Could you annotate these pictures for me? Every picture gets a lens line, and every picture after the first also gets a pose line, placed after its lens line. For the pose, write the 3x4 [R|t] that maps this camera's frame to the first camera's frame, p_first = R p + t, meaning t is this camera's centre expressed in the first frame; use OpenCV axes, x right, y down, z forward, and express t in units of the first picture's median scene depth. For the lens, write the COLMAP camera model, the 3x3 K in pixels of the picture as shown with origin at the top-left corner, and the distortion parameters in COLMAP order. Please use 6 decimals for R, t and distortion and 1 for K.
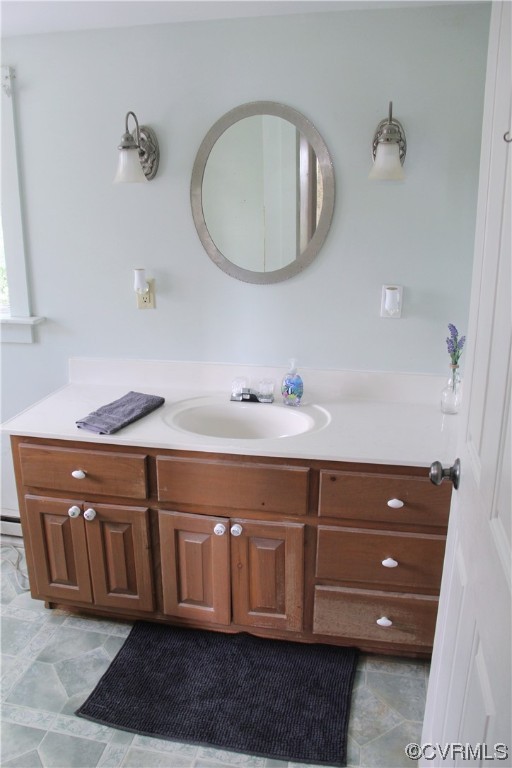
lens RADIAL K [[646.7, 0, 254.9], [0, 646.7, 384.2], [0, 0, 1]] dist [-0.174284, 0.133479]
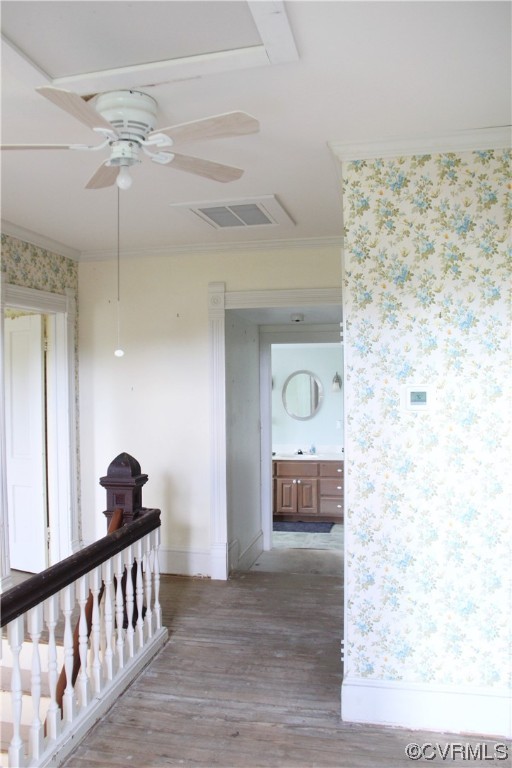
lens RADIAL K [[678.7, 0, 253.9], [0, 678.7, 382.5], [0, 0, 1]] dist [-0.179303, 0.124340]
pose [[0.999892, -0.013240, -0.006389, -0.255456], [0.010801, 0.956433, -0.291750, 0.807520], [0.009973, 0.291650, 0.956473, -2.916579]]
